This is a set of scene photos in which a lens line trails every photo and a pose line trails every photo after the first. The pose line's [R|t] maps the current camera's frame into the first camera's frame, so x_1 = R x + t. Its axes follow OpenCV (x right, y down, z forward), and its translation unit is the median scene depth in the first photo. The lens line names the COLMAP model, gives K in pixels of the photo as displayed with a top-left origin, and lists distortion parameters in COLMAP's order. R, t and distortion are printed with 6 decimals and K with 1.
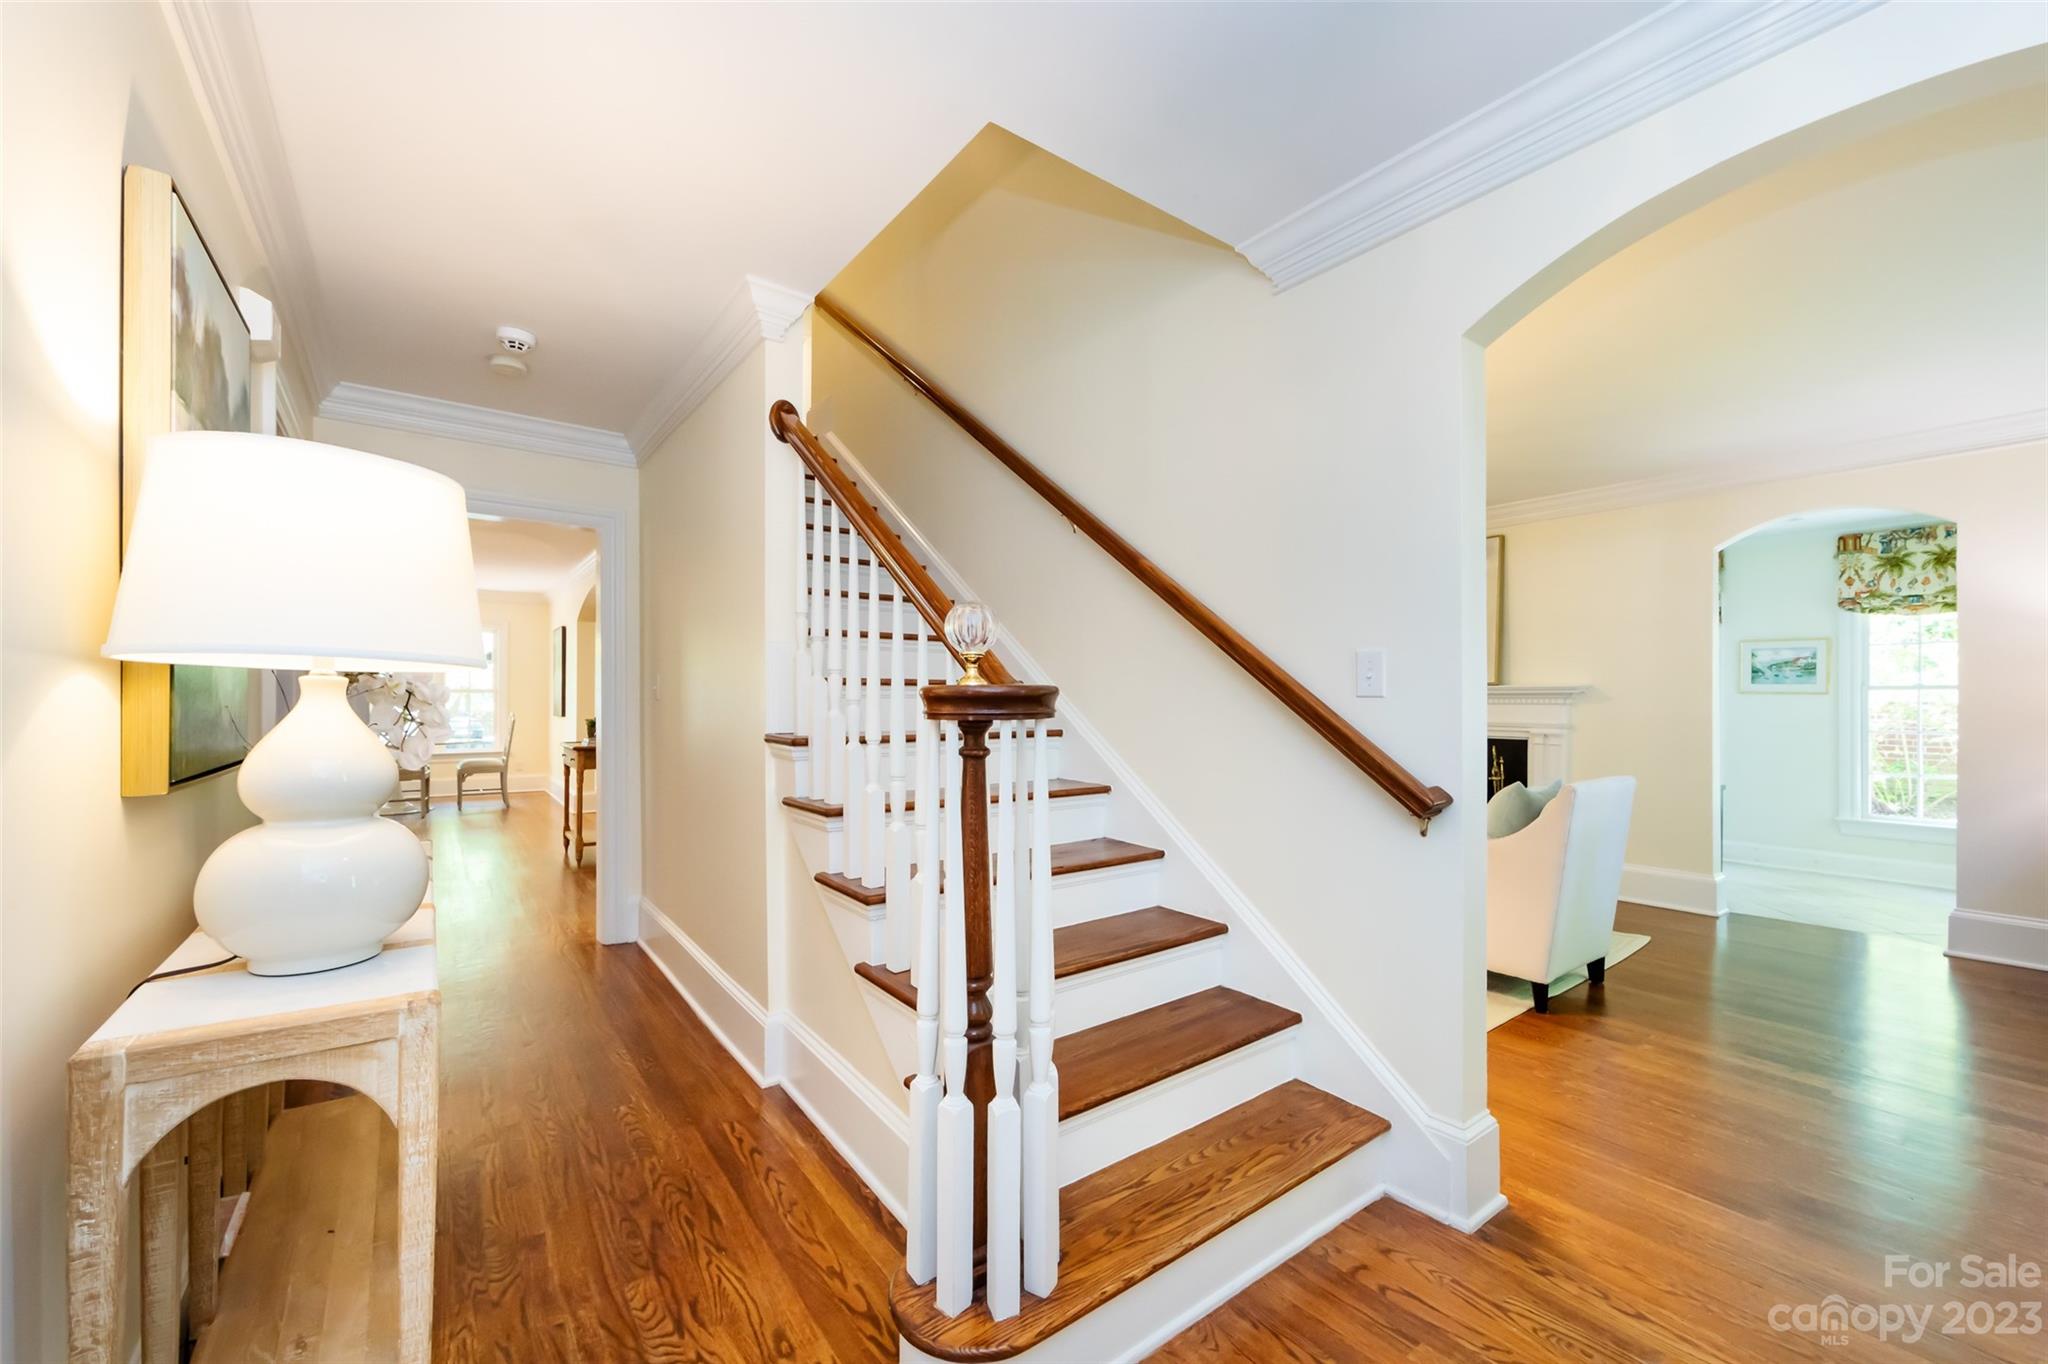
lens RADIAL K [[803.5, 0, 1035.2], [0, 803.5, 698.4], [0, 0, 1]] dist [0.002657, 0.000005]
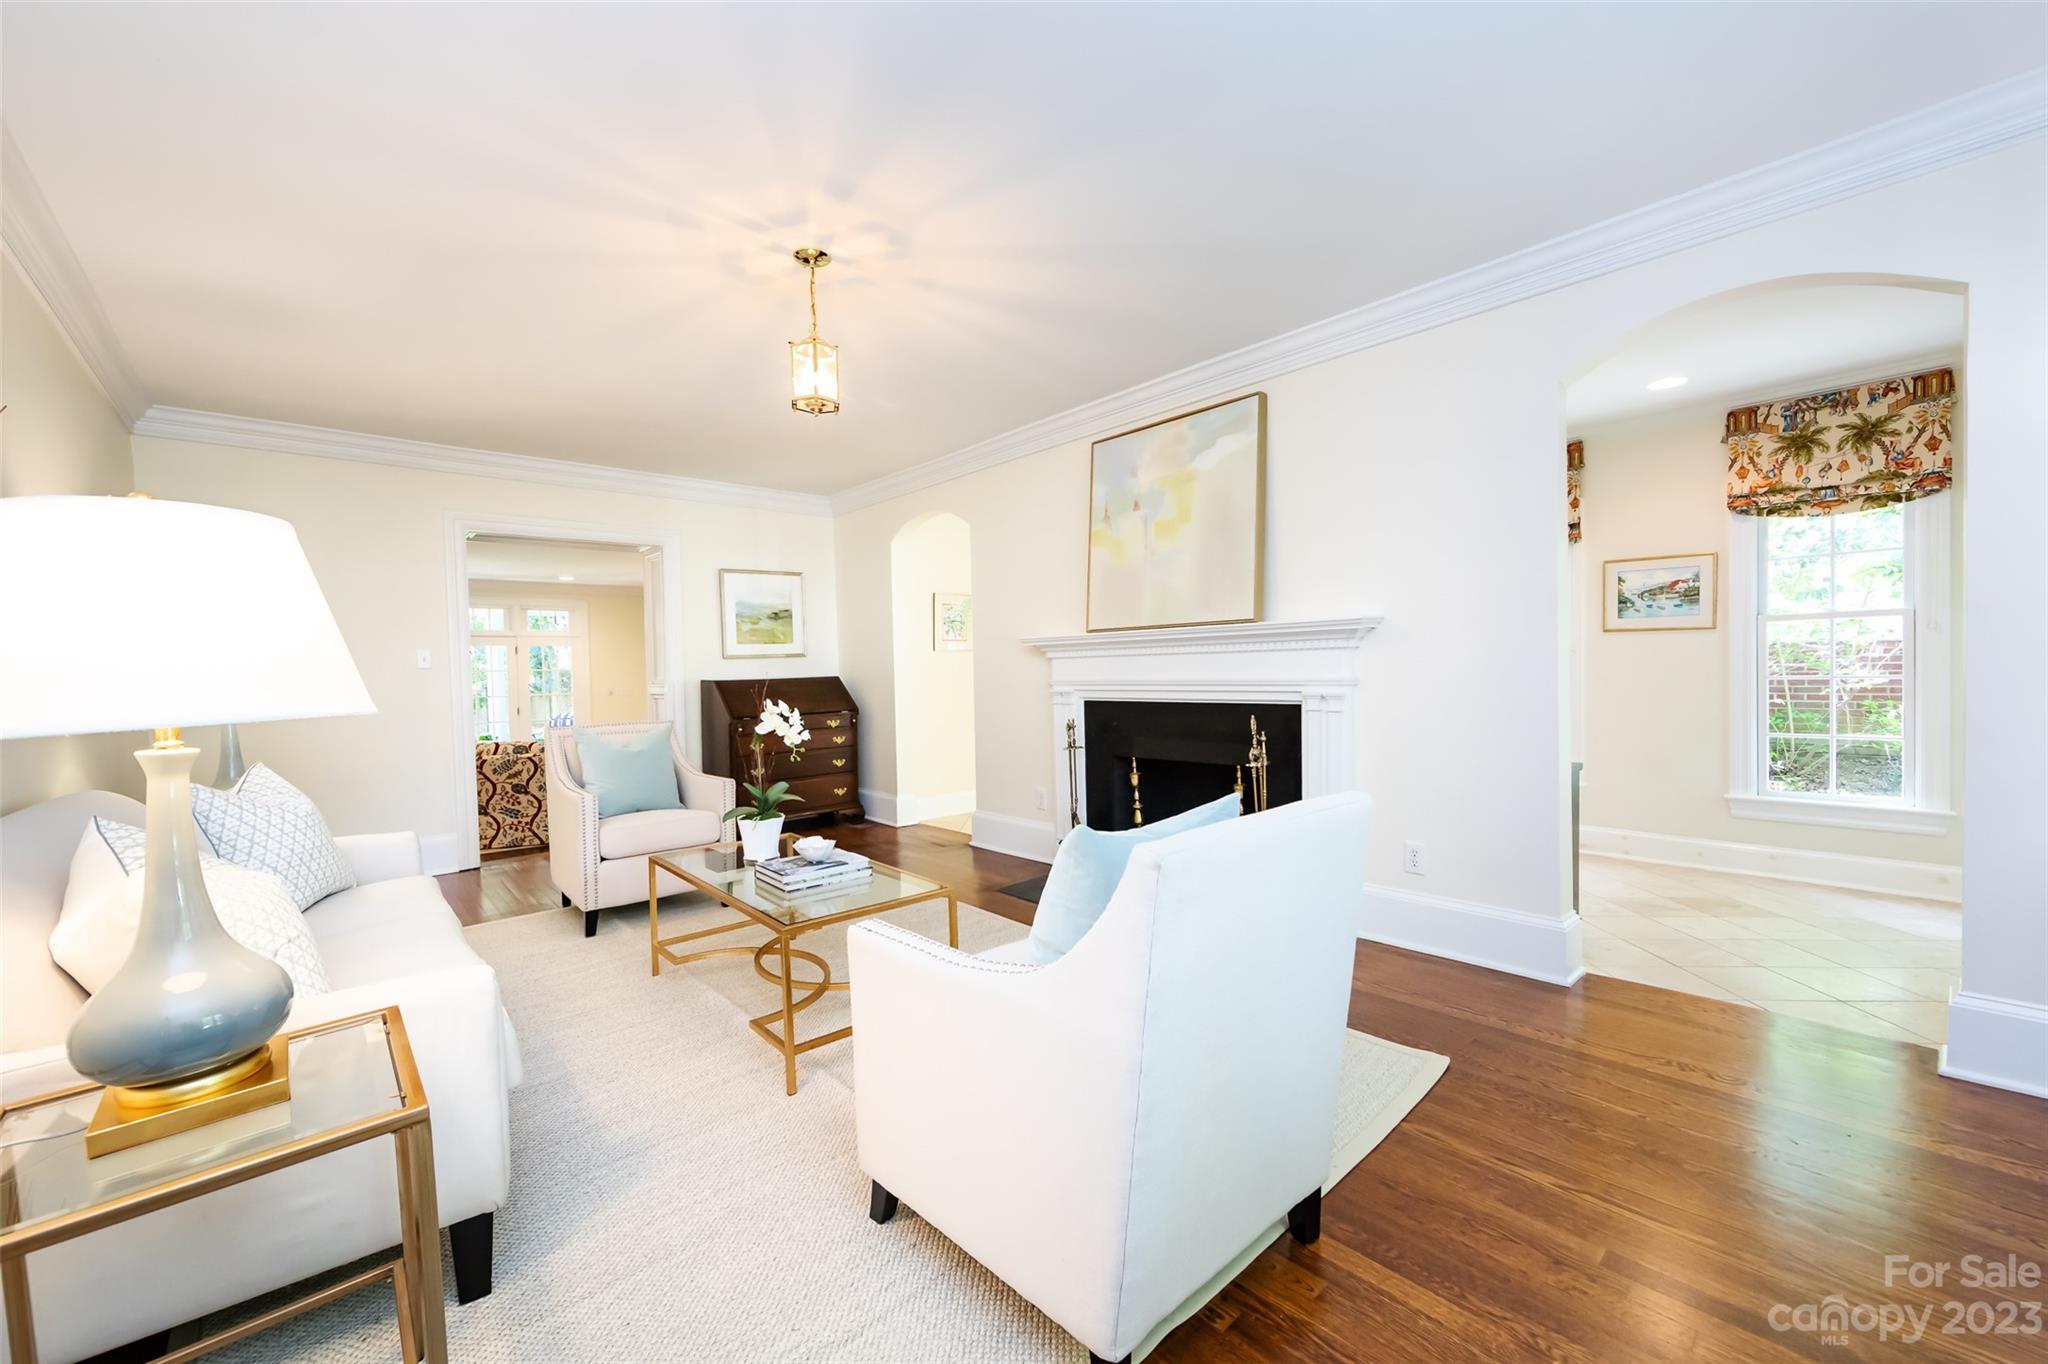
lens RADIAL K [[803.5, 0, 1019.1], [0, 803.5, 686.5], [0, 0, 1]] dist [0.002657, 0.000005]
pose [[0.995968, -0.028089, 0.085198, 0.297562], [0.025996, 0.999335, 0.025585, 0.012955], [-0.085860, -0.023267, 0.996036, 0.333166]]
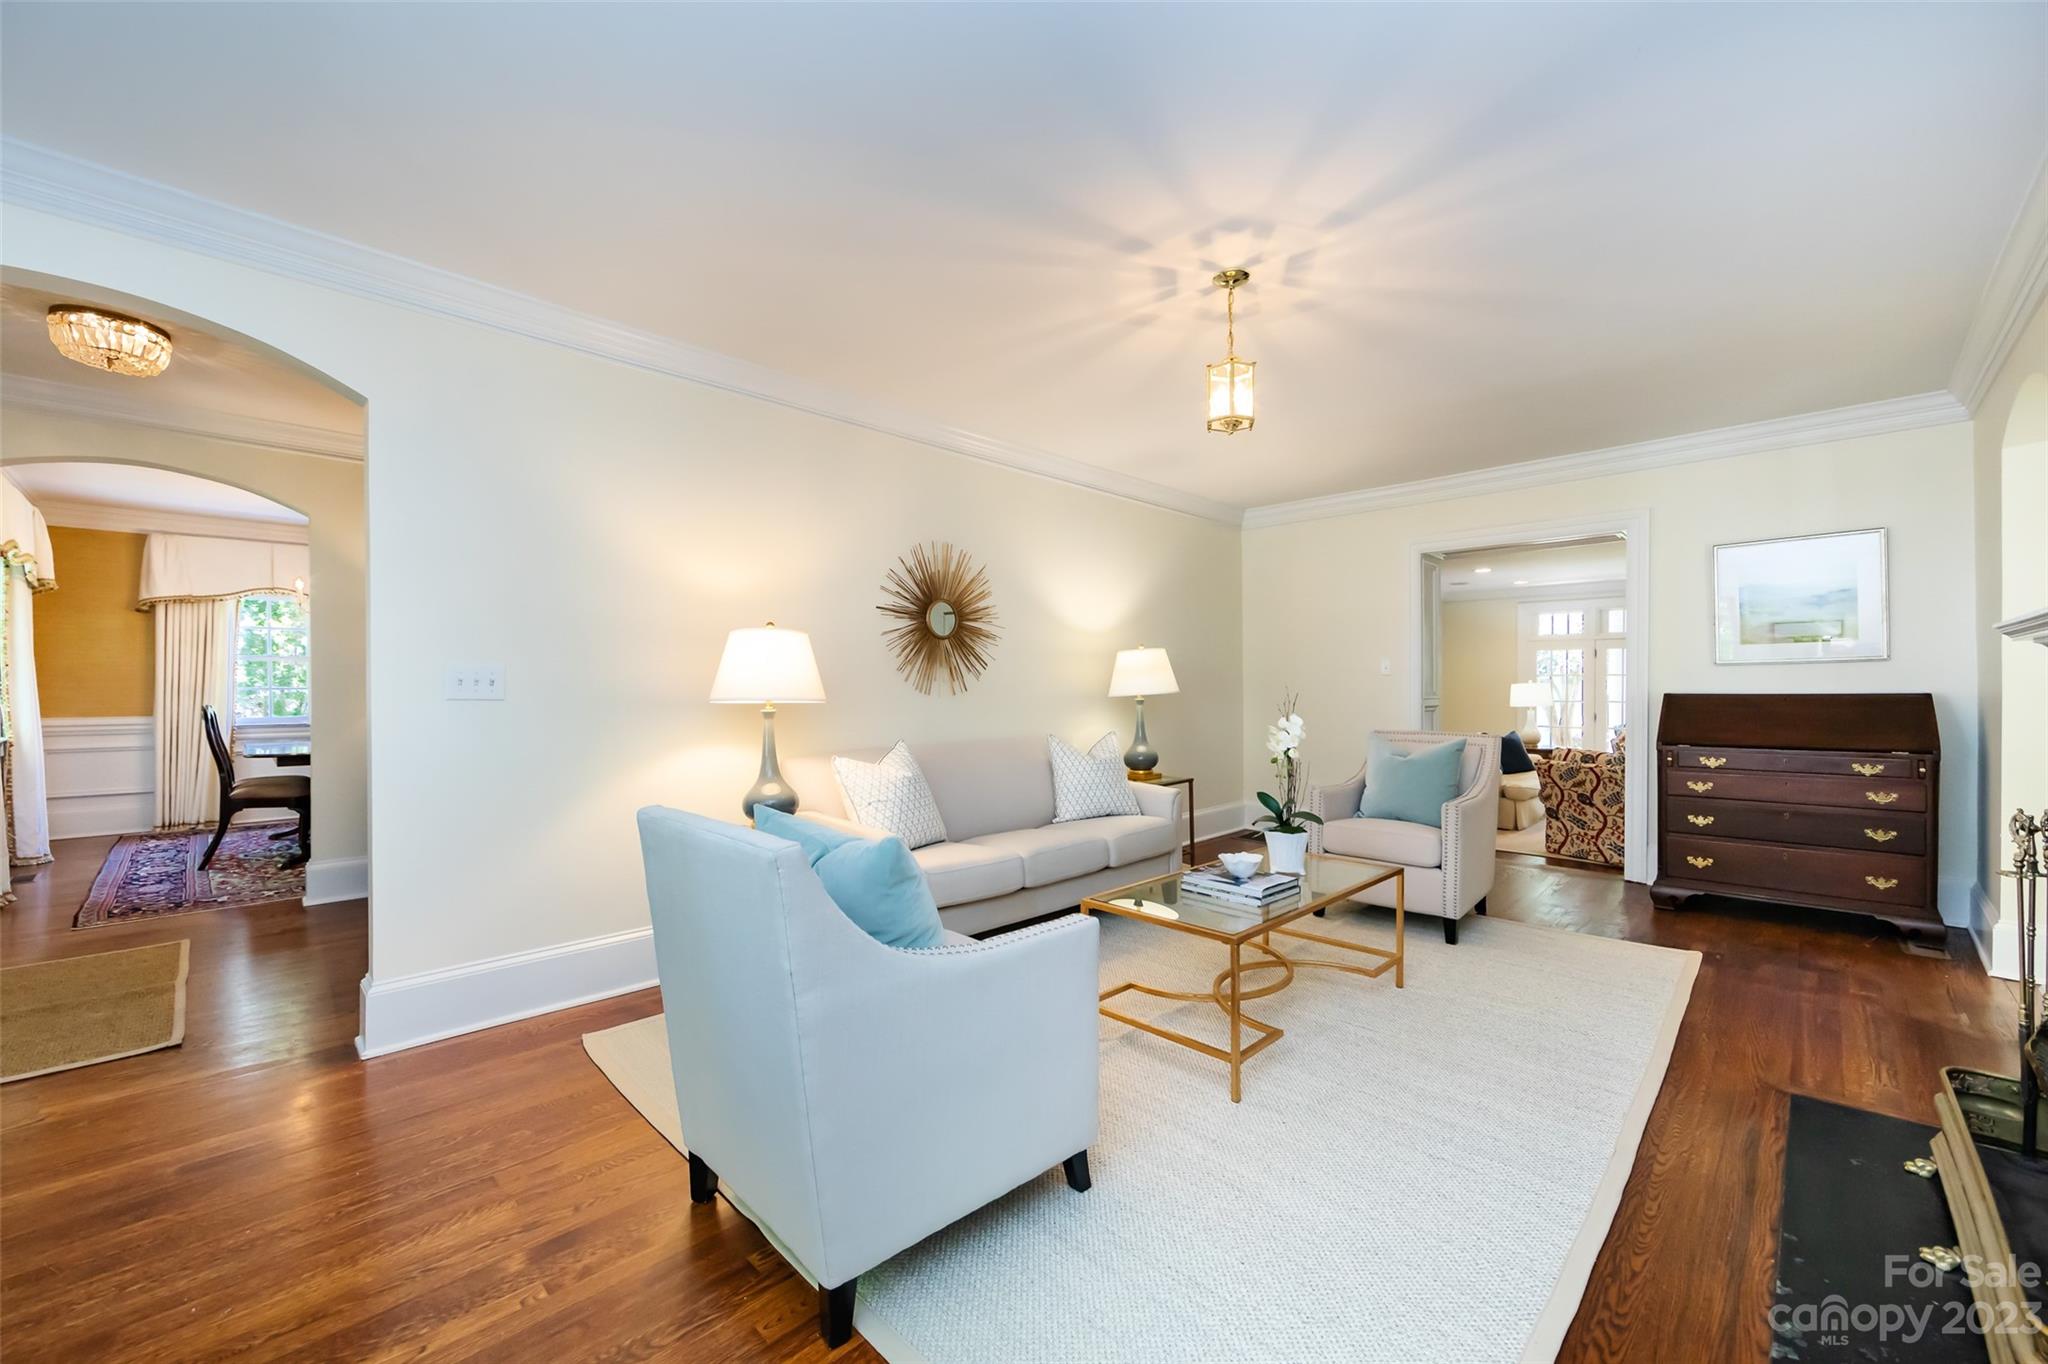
lens RADIAL K [[803.5, 0, 1022.1], [0, 803.5, 681.7], [0, 0, 1]] dist [0.002657, 0.000005]
pose [[0.148351, -0.005978, -0.988917, 0.668993], [0.002711, 0.999980, -0.005638, 0.012922], [0.988931, -0.001844, 0.148364, 0.617781]]
